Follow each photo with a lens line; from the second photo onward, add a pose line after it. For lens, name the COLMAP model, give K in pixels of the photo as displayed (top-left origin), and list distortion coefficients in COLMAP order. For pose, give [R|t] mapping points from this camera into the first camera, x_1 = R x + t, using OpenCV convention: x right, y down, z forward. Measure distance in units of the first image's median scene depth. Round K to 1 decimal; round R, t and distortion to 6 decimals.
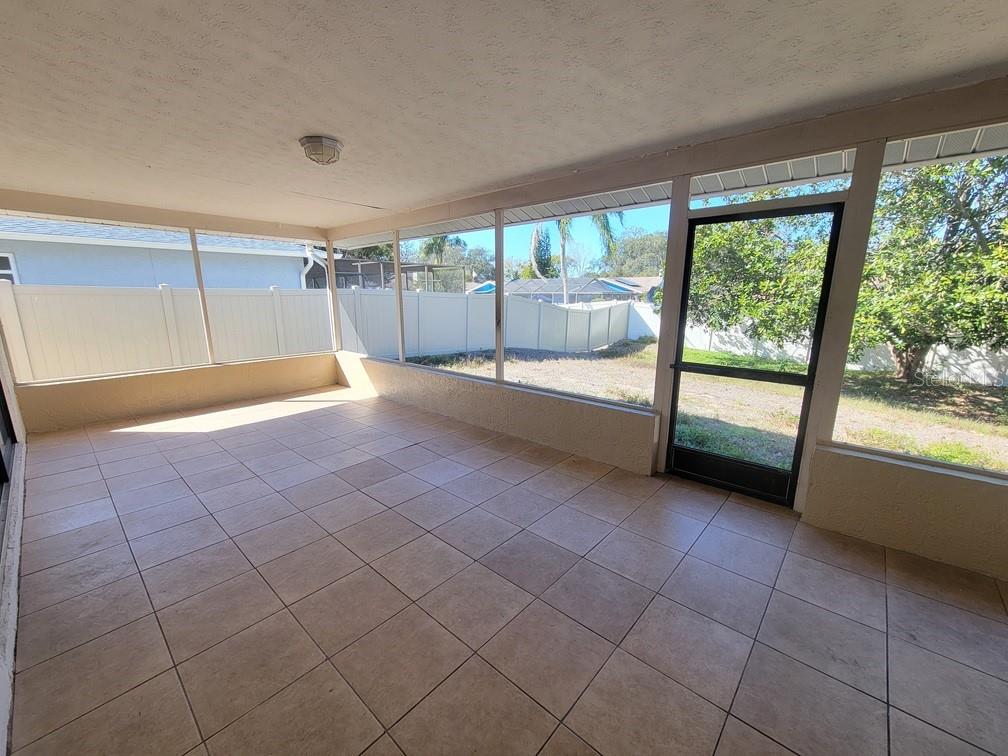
lens RADIAL K [[412.0, 0, 500.8], [0, 412.0, 385.6], [0, 0, 1]] dist [-0.000805, 0.000384]
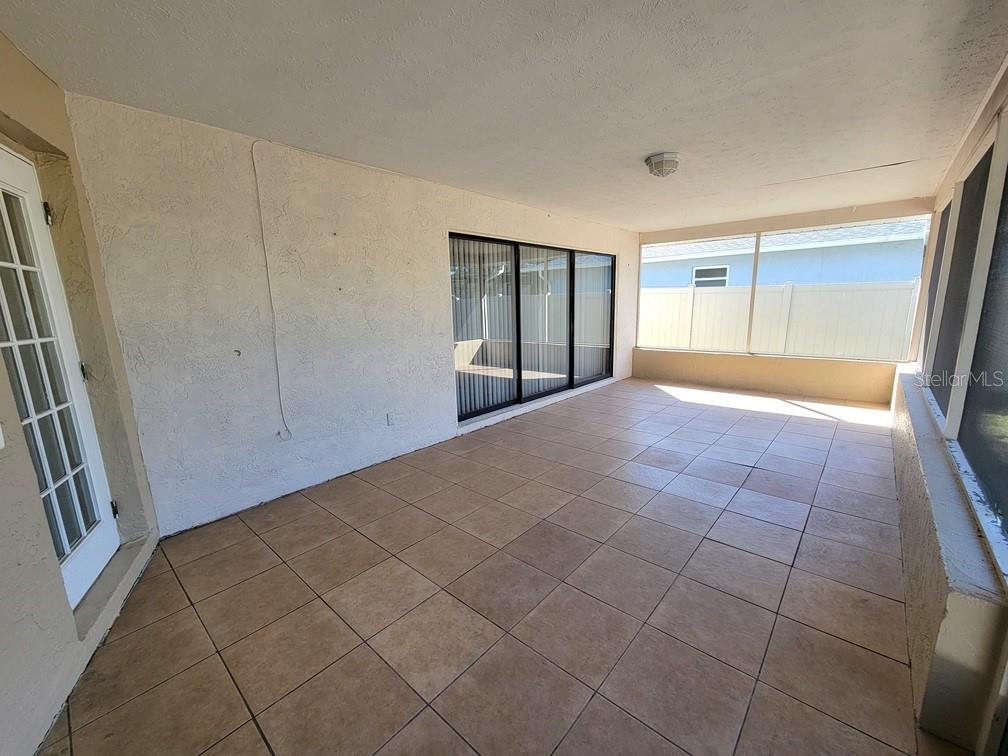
lens RADIAL K [[412.0, 0, 500.8], [0, 412.0, 385.6], [0, 0, 1]] dist [-0.000805, 0.000384]
pose [[0.000509, 0.199420, -0.979914, 0.412669], [-0.191748, 0.961750, 0.195624, -0.058242], [0.981444, 0.187797, 0.038728, 0.315499]]
